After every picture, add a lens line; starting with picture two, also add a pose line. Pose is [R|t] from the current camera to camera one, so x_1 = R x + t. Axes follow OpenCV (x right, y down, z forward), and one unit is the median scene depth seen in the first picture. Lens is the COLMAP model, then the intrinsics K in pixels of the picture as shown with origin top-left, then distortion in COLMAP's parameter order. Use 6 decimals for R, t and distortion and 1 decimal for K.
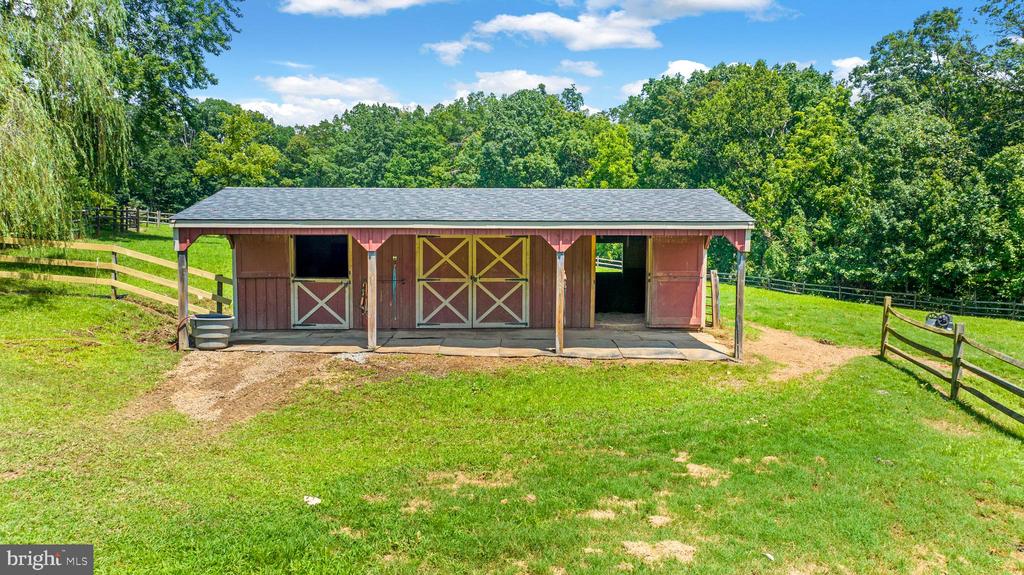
lens RADIAL K [[774.3, 0, 517.3], [0, 774.3, 270.5], [0, 0, 1]] dist [-0.038082, 0.050043]
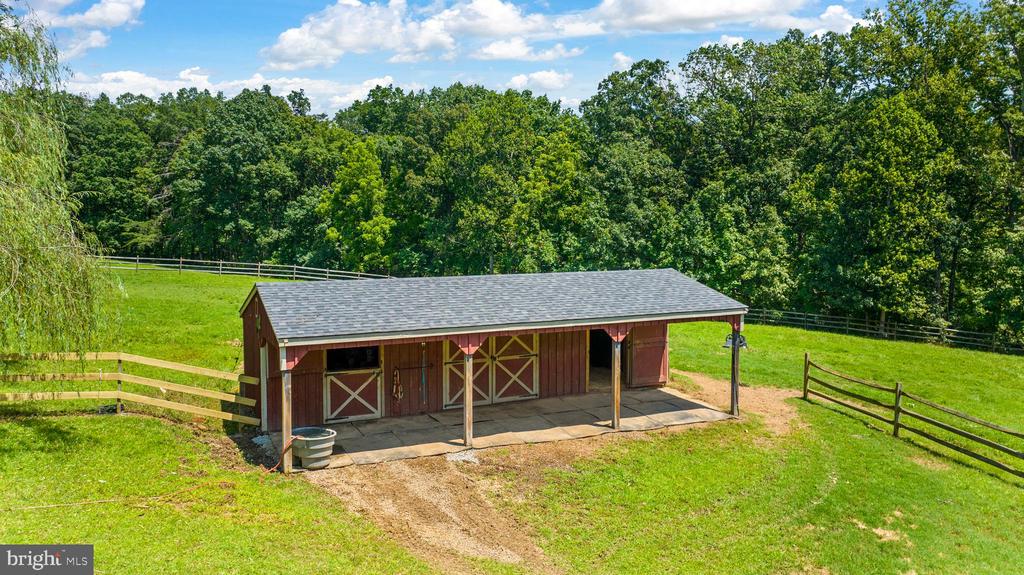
lens RADIAL K [[757.6, 0, 545.5], [0, 757.6, 284.2], [0, 0, 1]] dist [-0.020870, -0.000257]
pose [[0.901961, -0.034953, 0.430400, -0.142568], [0.022711, 0.999179, 0.033550, -0.040743], [-0.431219, -0.020486, 0.902015, 0.005535]]
